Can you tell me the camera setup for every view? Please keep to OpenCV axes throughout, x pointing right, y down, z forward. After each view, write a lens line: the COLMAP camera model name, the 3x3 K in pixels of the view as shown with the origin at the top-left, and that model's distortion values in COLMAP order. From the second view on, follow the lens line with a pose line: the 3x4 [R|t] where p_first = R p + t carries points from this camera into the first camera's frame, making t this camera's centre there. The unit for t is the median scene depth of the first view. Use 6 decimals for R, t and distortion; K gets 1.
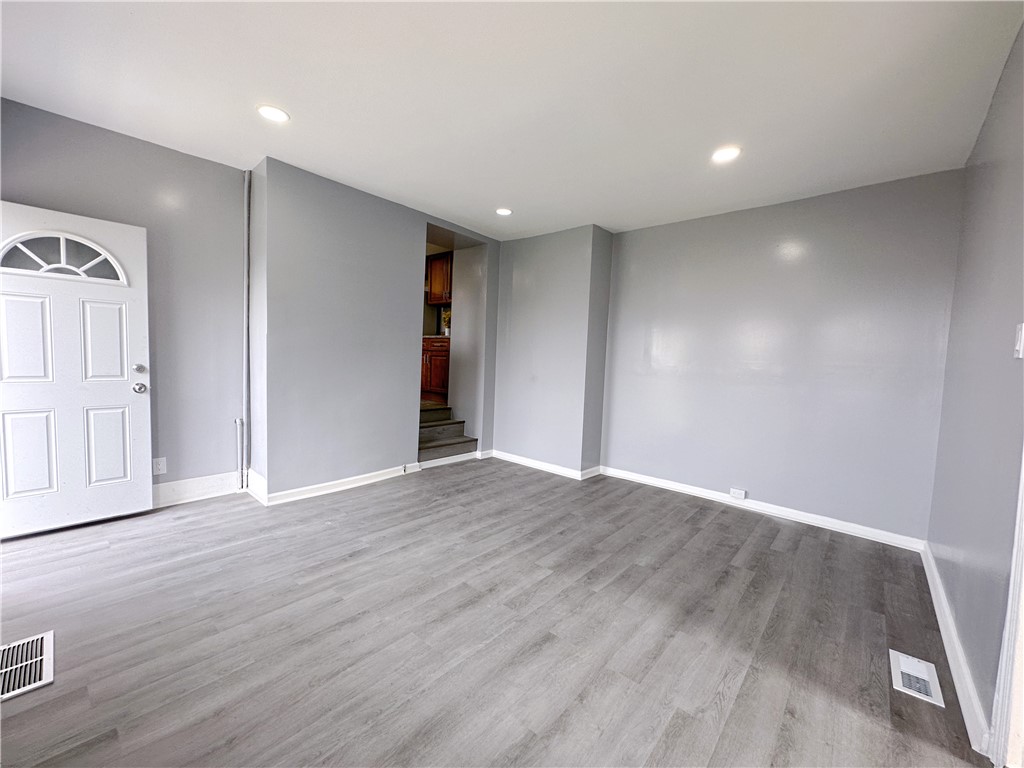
lens RADIAL K [[408.2, 0, 512.6], [0, 408.2, 383.1], [0, 0, 1]] dist [0.000388, 0.000208]
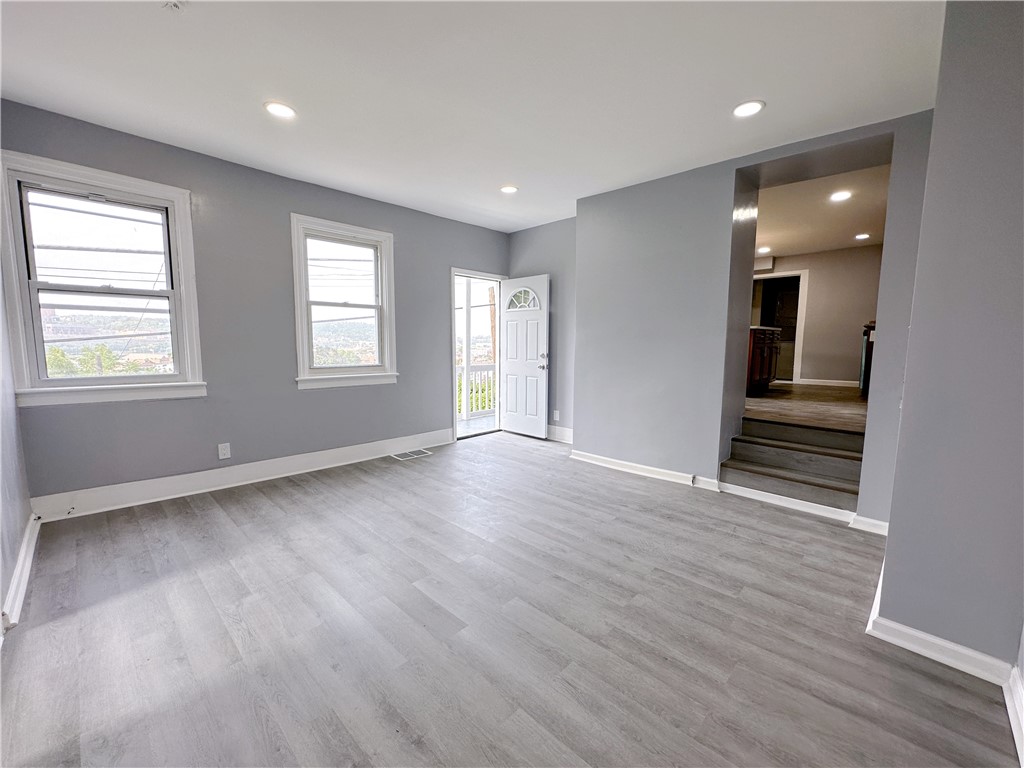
lens RADIAL K [[408.2, 0, 512.6], [0, 408.2, 383.1], [0, 0, 1]] dist [0.000388, 0.000208]
pose [[-0.025717, 0.063915, -0.997624, 0.826476], [-0.076197, 0.994925, 0.065706, -0.023190], [0.996761, 0.077706, -0.020716, 0.900993]]
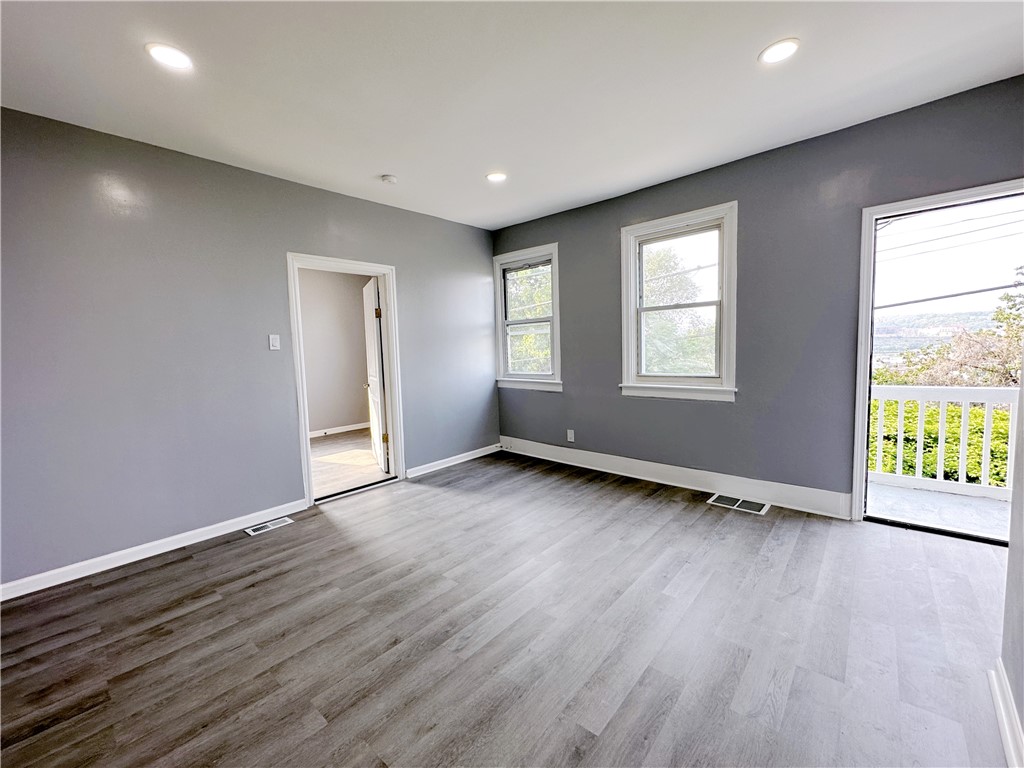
lens RADIAL K [[428.0, 0, 529.2], [0, 428.0, 382.6], [0, 0, 1]] dist [0.001892, 0.000565]
pose [[-0.999530, -0.002359, -0.030578, -0.059734], [-0.006802, 0.989258, 0.146022, -0.110585], [0.029905, 0.146162, -0.988809, 1.569407]]
